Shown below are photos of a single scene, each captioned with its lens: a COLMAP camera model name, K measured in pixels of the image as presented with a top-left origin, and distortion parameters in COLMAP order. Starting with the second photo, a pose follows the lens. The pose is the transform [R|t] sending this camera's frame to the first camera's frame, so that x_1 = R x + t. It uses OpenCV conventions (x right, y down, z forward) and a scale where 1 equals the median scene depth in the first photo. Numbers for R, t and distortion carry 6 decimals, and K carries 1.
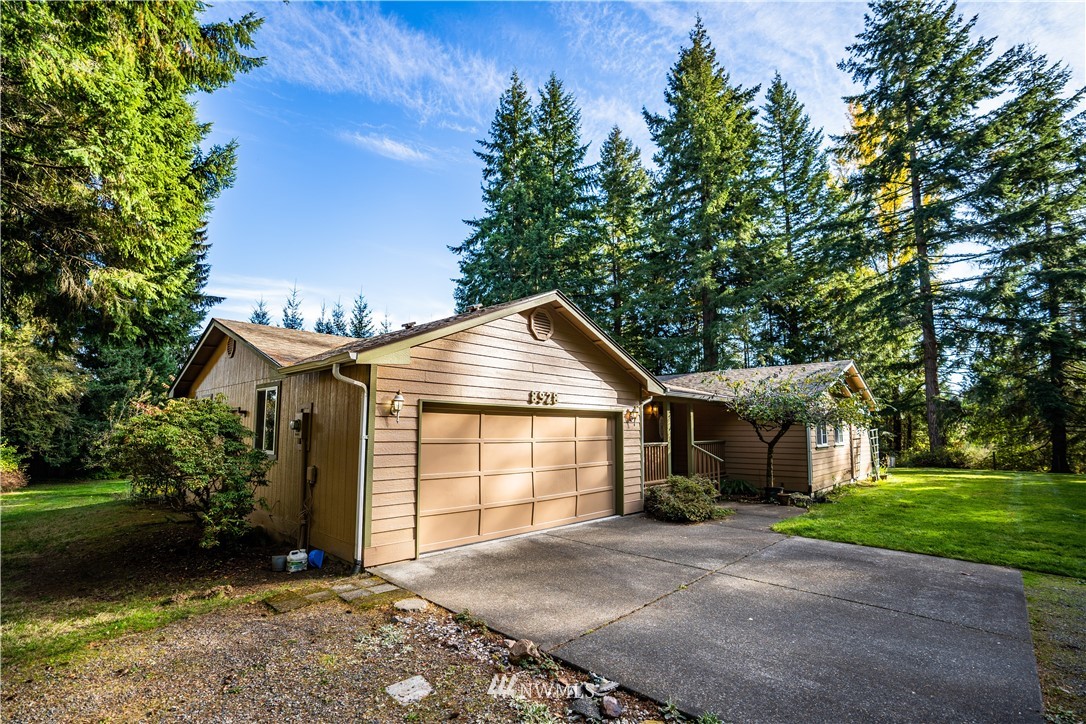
lens RADIAL K [[499.7, 0, 539.6], [0, 499.7, 365.6], [0, 0, 1]] dist [-0.074131, 0.030225]
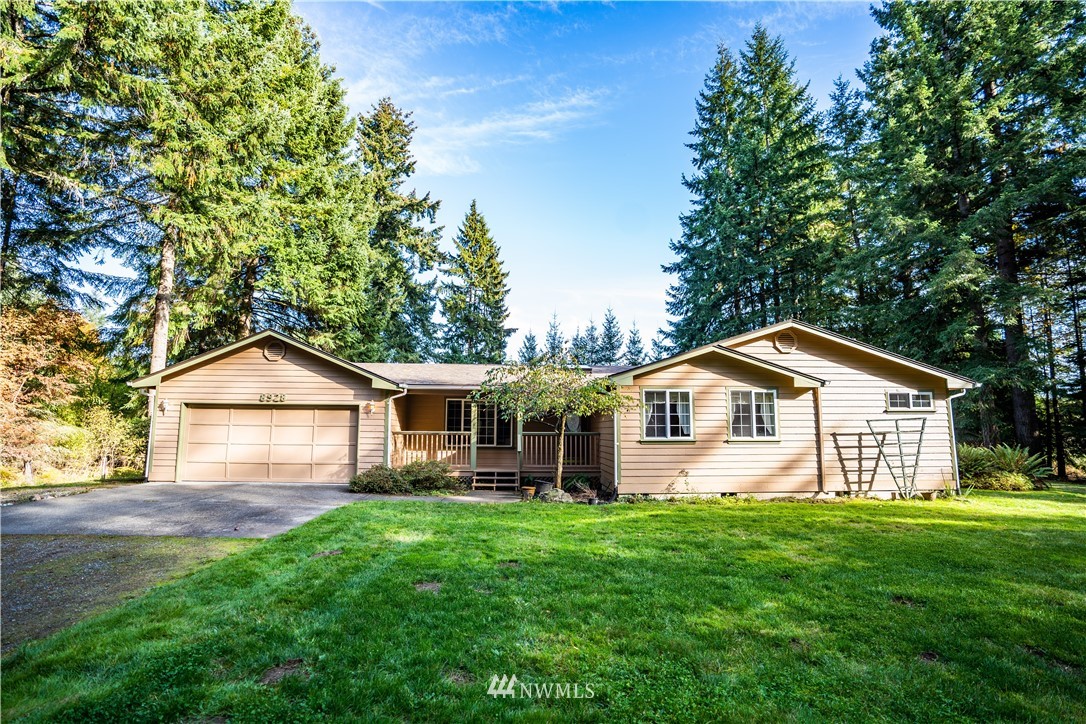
lens RADIAL K [[499.7, 0, 539.6], [0, 499.7, 365.6], [0, 0, 1]] dist [-0.074131, 0.030225]
pose [[0.719111, -0.090808, -0.688936, 0.824699], [0.086006, 0.995433, -0.041434, 0.049566], [0.689552, -0.029457, 0.723637, 0.231314]]
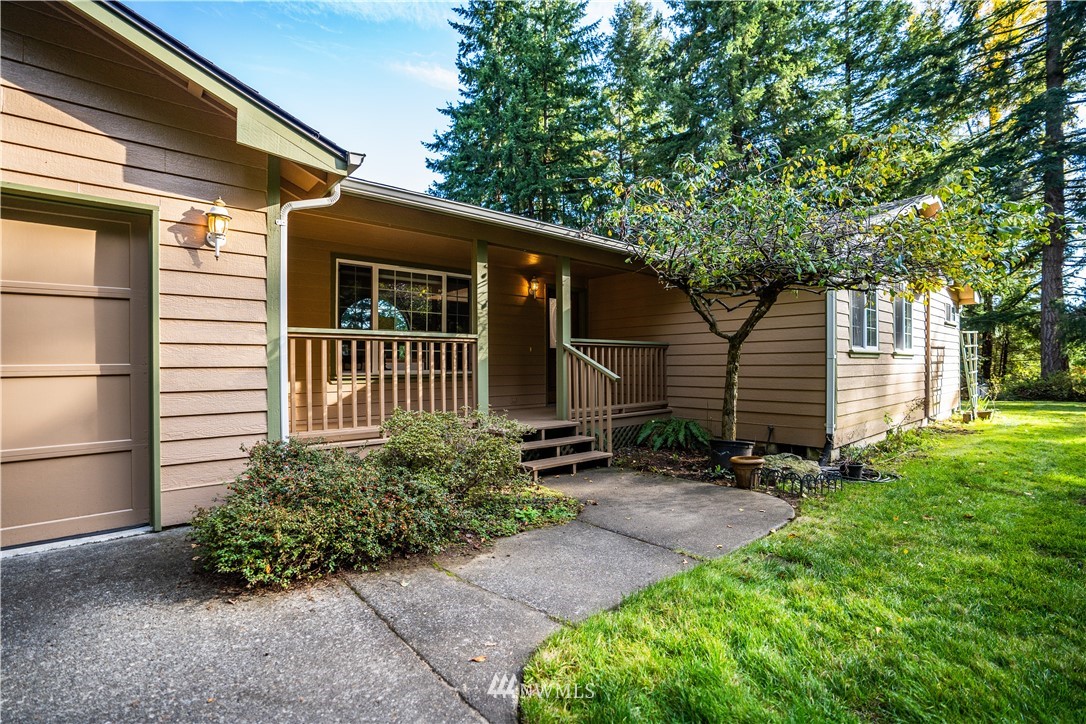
lens RADIAL K [[499.7, 0, 539.6], [0, 499.7, 365.6], [0, 0, 1]] dist [-0.074131, 0.030225]
pose [[0.995013, -0.010125, -0.099234, 0.257791], [0.022745, 0.991657, 0.126884, 0.092536], [0.097121, -0.128508, 0.986941, 0.416221]]
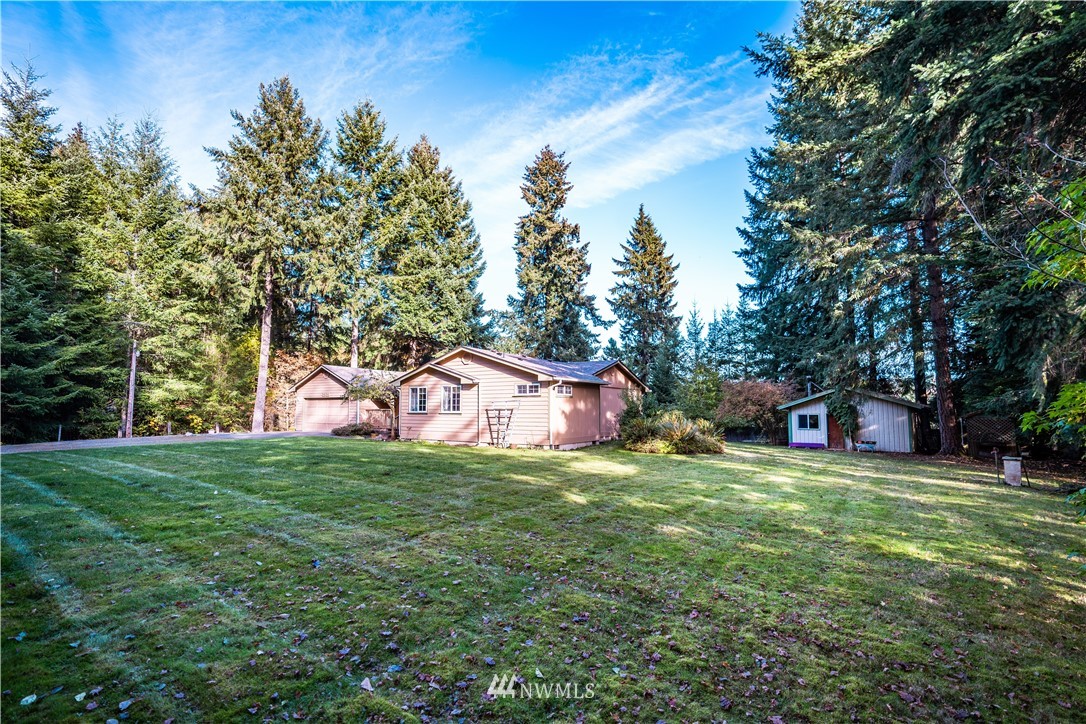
lens RADIAL K [[499.7, 0, 539.6], [0, 499.7, 365.6], [0, 0, 1]] dist [-0.074131, 0.030225]
pose [[0.182740, -0.094908, -0.978570, 1.944889], [0.122181, 0.989806, -0.073181, 0.159034], [0.975540, -0.106190, 0.192473, 0.969413]]
